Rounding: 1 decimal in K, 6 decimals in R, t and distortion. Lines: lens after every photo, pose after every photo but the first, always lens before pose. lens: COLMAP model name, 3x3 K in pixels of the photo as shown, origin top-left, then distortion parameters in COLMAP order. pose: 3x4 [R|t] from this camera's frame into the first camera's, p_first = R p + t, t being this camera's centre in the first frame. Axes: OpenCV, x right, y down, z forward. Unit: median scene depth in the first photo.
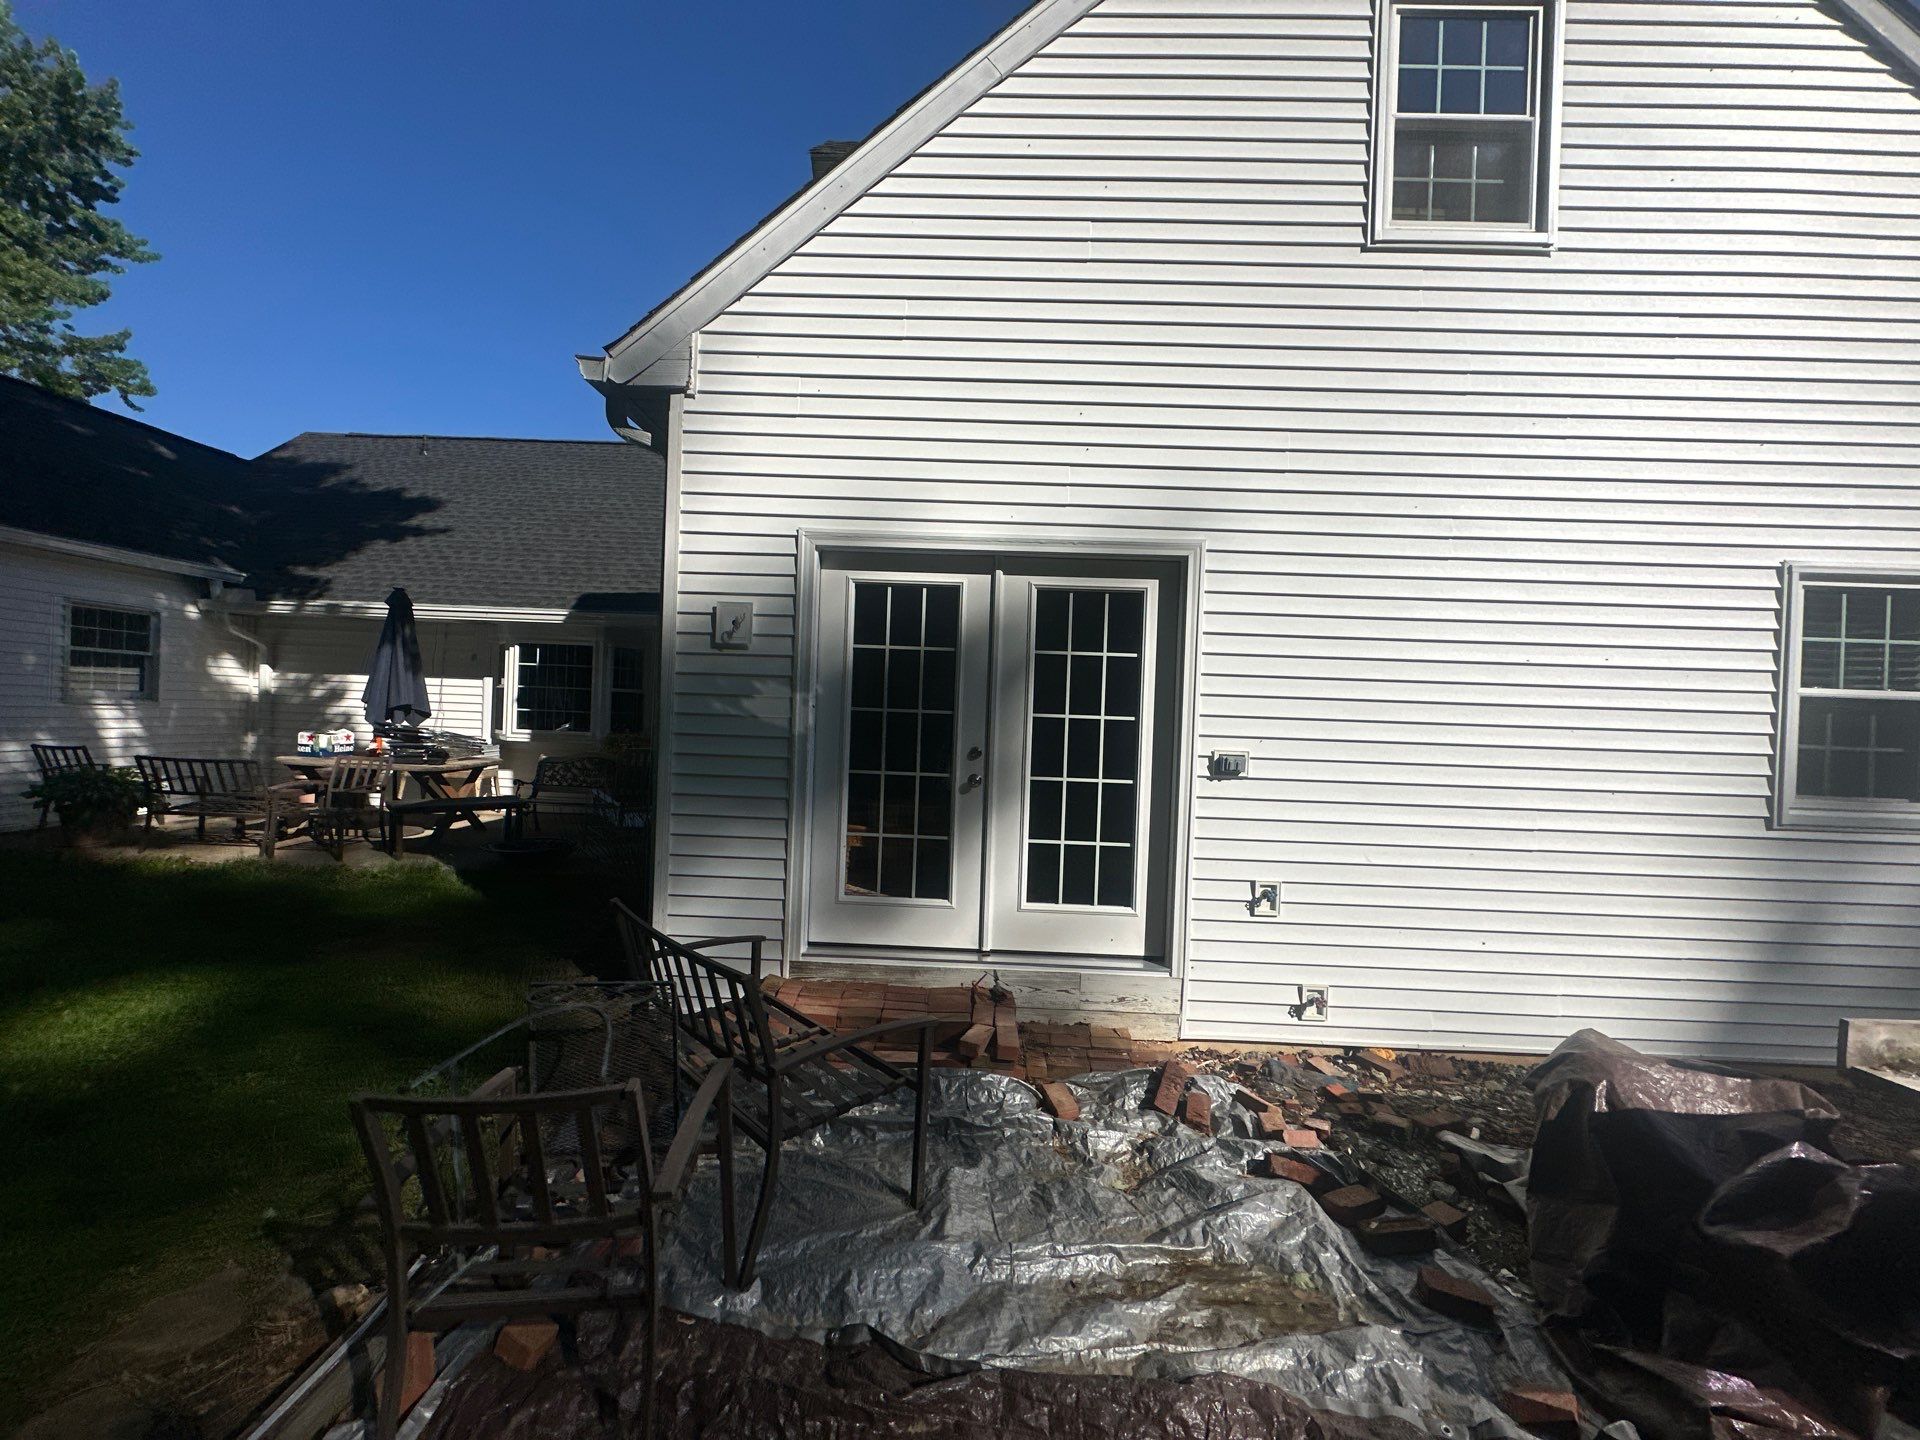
lens RADIAL K [[758.6, 0, 960.0], [0, 758.6, 720.0], [0, 0, 1]] dist [-0.001953, 0.000214]
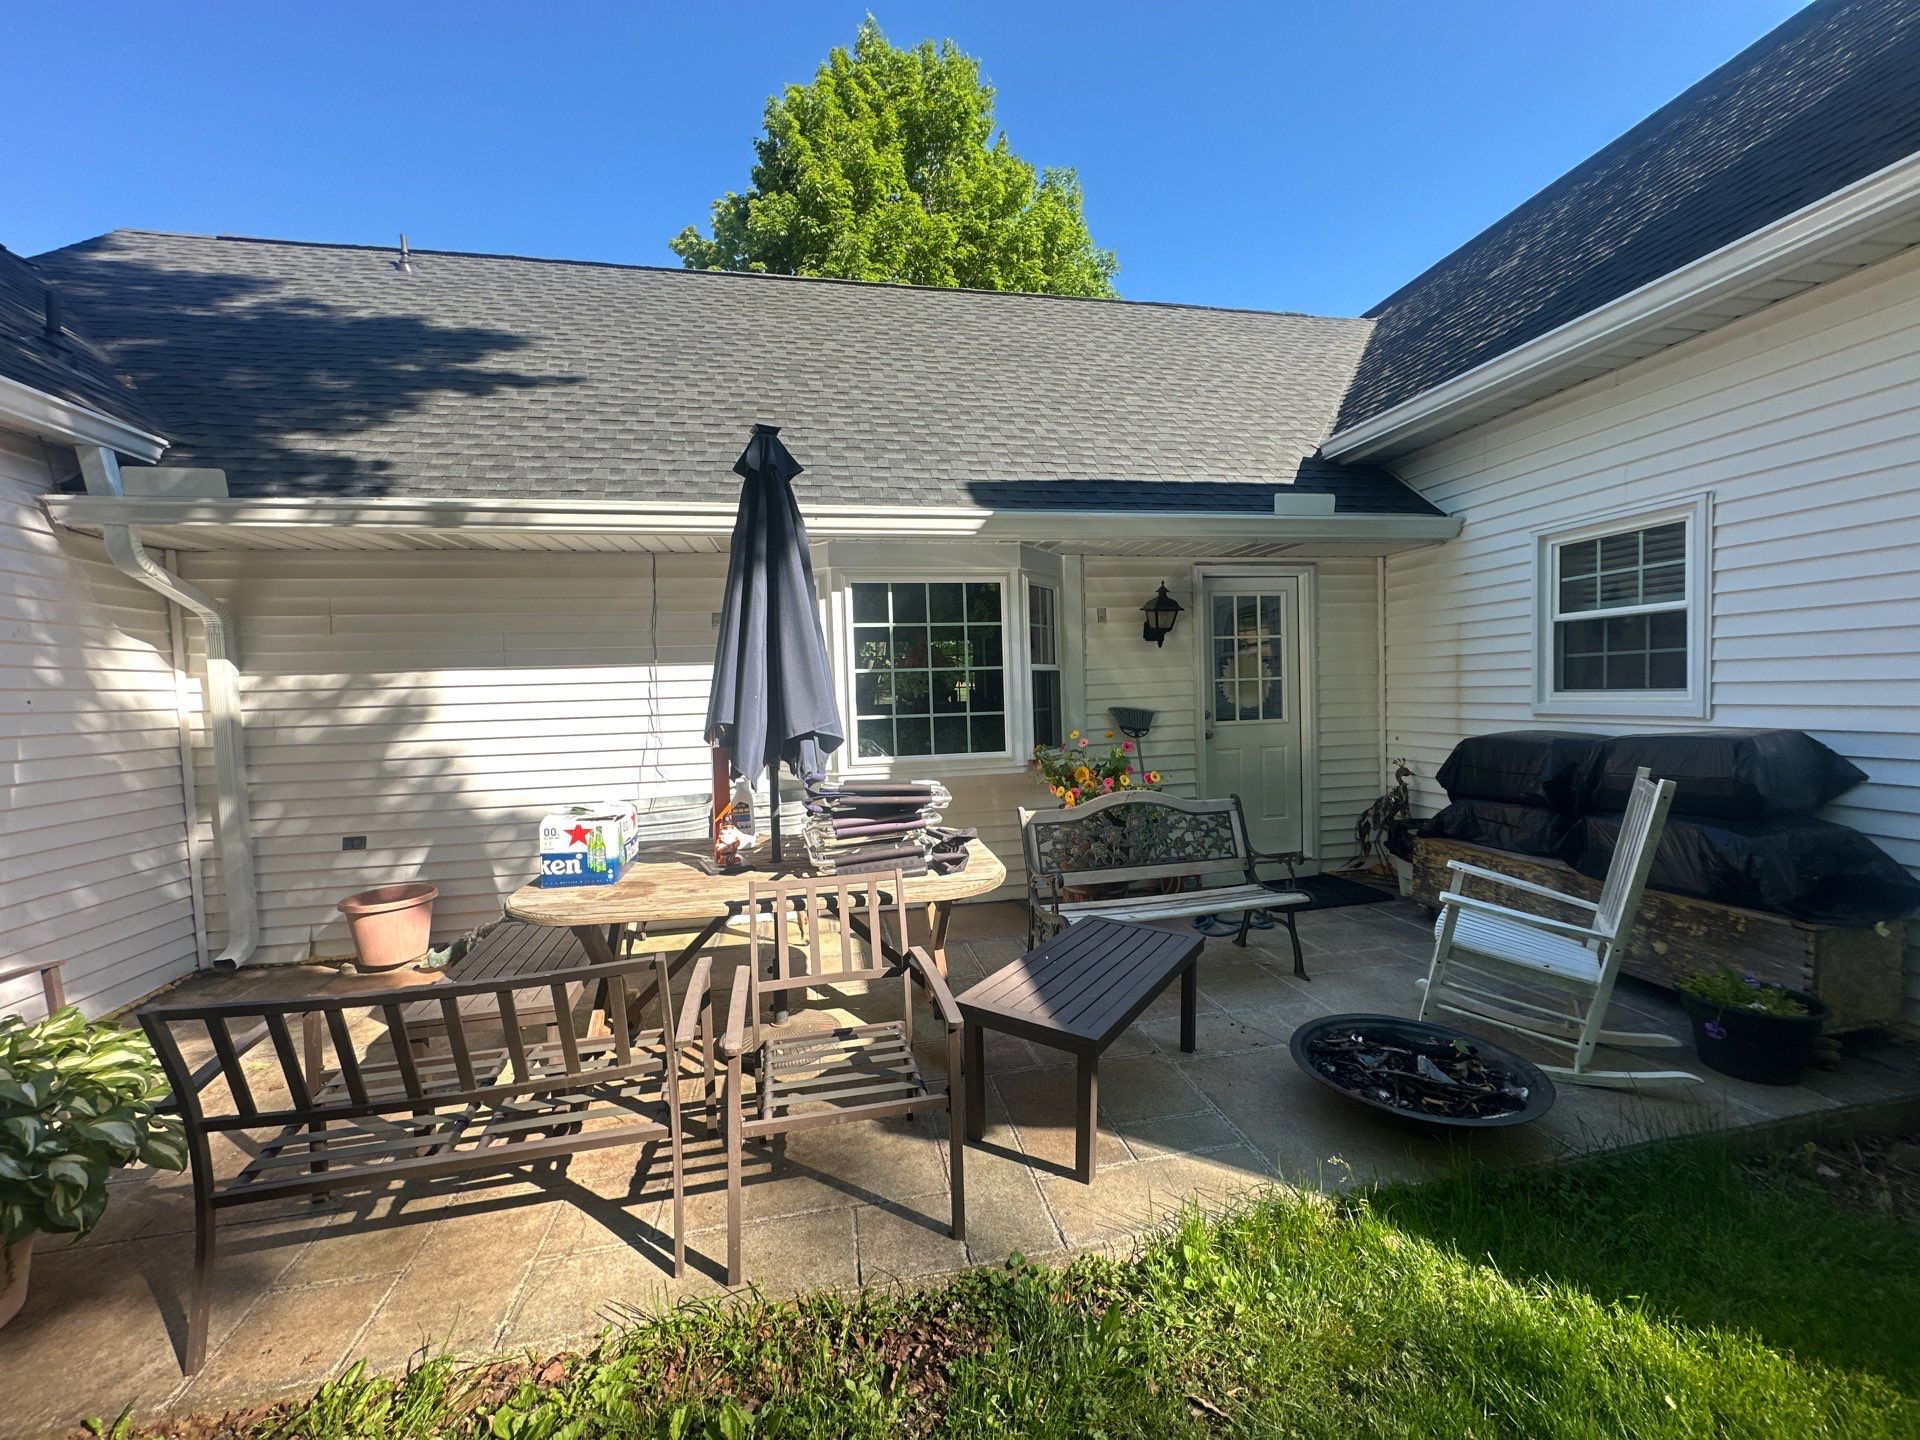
lens RADIAL K [[758.6, 0, 960.0], [0, 758.6, 720.0], [0, 0, 1]] dist [-0.001953, 0.000214]
pose [[0.974140, -0.075416, 0.212986, -0.624200], [0.068207, 0.996828, 0.041002, -0.028226], [-0.215403, -0.025414, 0.976194, 0.502208]]
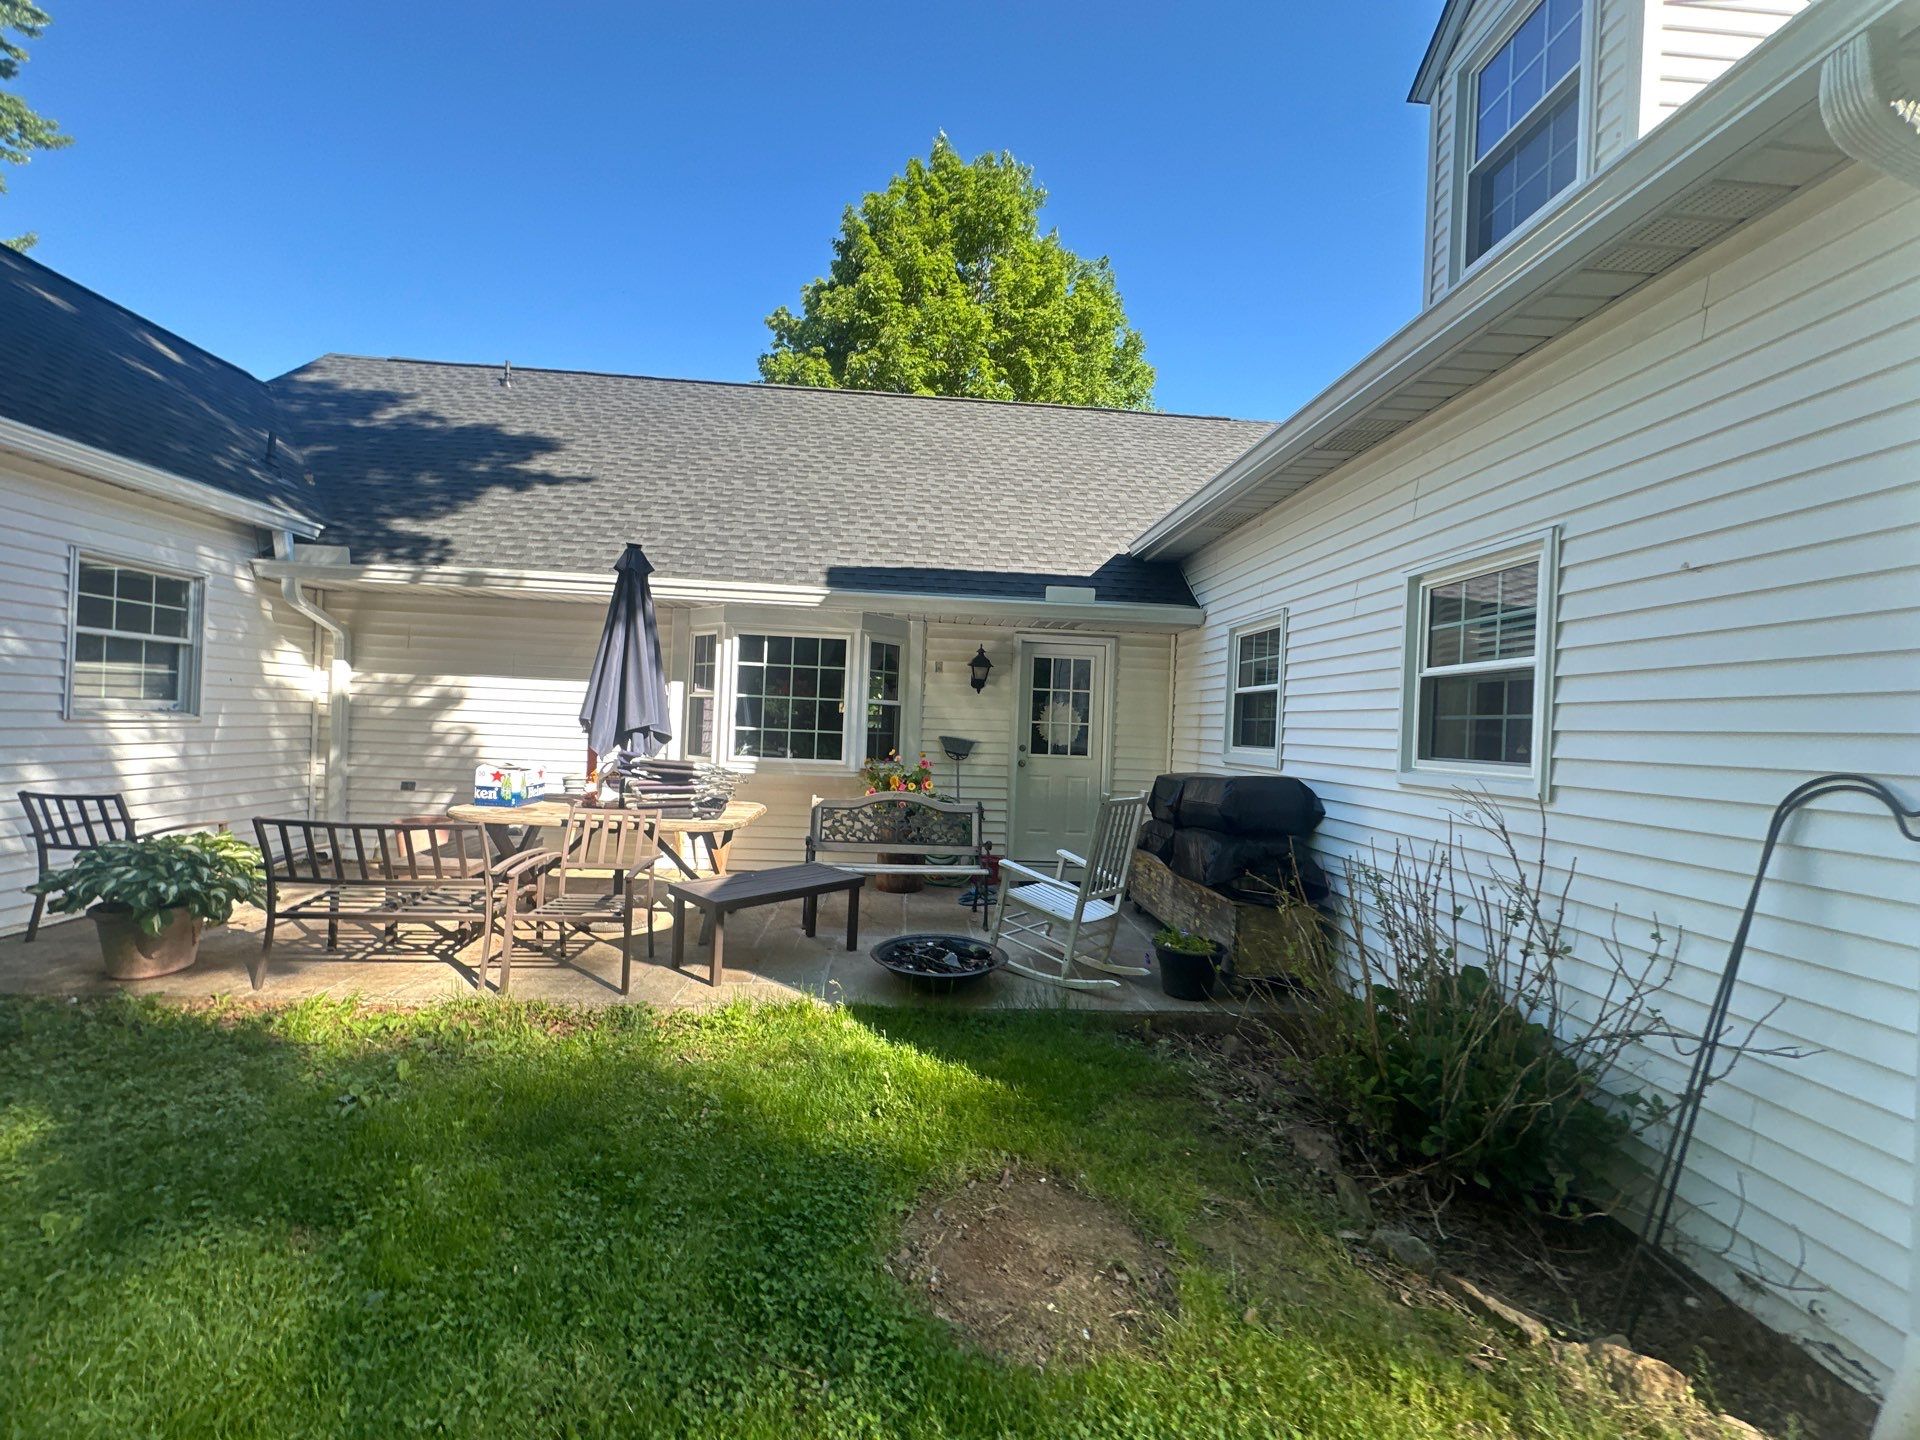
lens RADIAL K [[758.6, 0, 960.0], [0, 758.6, 720.0], [0, 0, 1]] dist [-0.001953, 0.000214]
pose [[0.995731, 0.004738, 0.092184, -0.441256], [-0.004106, 0.999967, -0.007049, -0.017214], [-0.092215, 0.006640, 0.995717, 0.277790]]
